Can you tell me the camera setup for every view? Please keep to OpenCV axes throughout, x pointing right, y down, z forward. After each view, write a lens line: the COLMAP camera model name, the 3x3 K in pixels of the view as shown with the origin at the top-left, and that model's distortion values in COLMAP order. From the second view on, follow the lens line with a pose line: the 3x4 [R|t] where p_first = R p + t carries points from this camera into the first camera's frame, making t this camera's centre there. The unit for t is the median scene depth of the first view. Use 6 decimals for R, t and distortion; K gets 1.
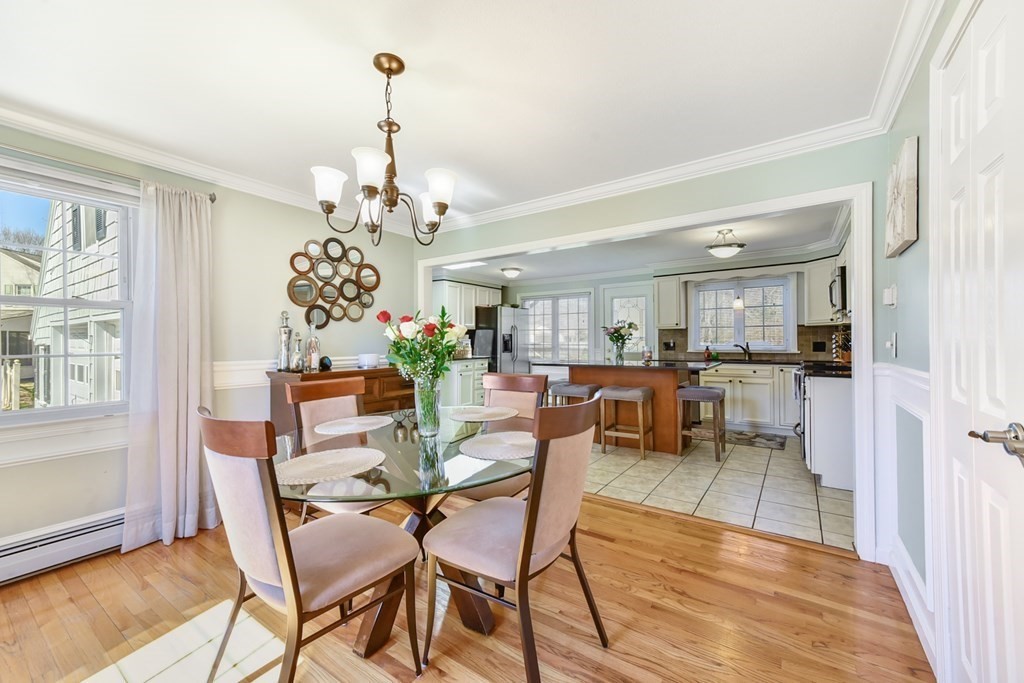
lens RADIAL K [[406.0, 0, 514.4], [0, 406.0, 339.3], [0, 0, 1]] dist [0.014475, 0.000157]
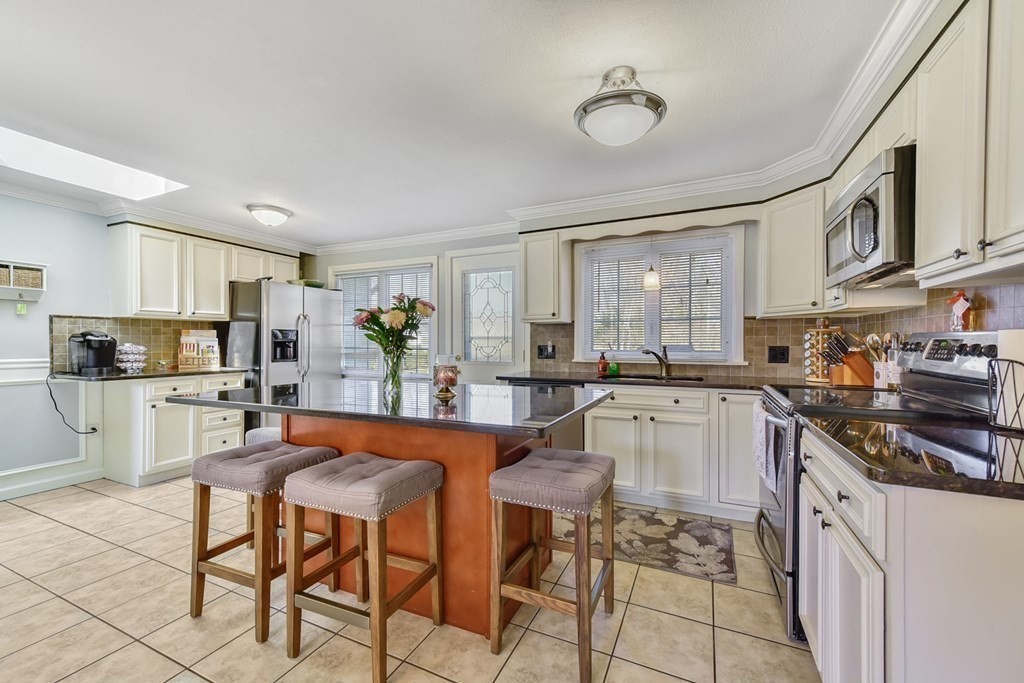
lens RADIAL K [[403.7, 0, 518.0], [0, 403.7, 347.3], [0, 0, 1]] dist [0.013561, 0.000215]
pose [[0.984988, 0.004350, 0.172569, 0.277067], [-0.006712, 0.999892, 0.013108, 0.002904], [-0.172493, -0.014069, 0.984910, 0.488692]]
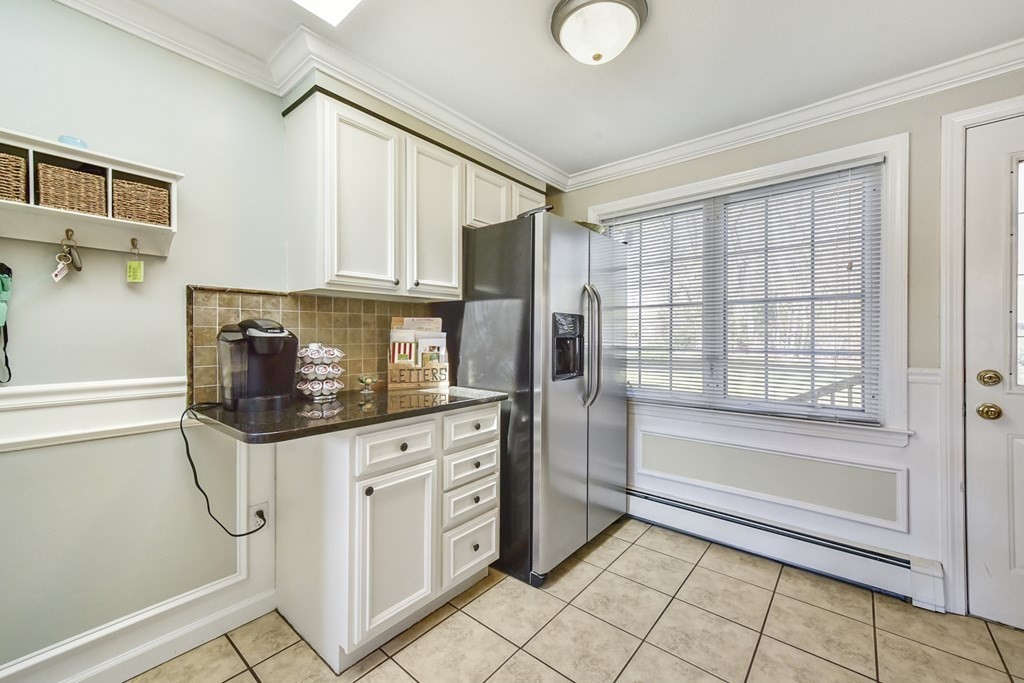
lens RADIAL K [[406.0, 0, 514.4], [0, 406.0, 339.3], [0, 0, 1]] dist [0.014475, 0.000157]
pose [[0.995836, 0.001672, -0.091153, -0.038651], [-0.000877, 0.999961, 0.008767, 0.002934], [0.091164, -0.008651, 0.995798, 0.933525]]
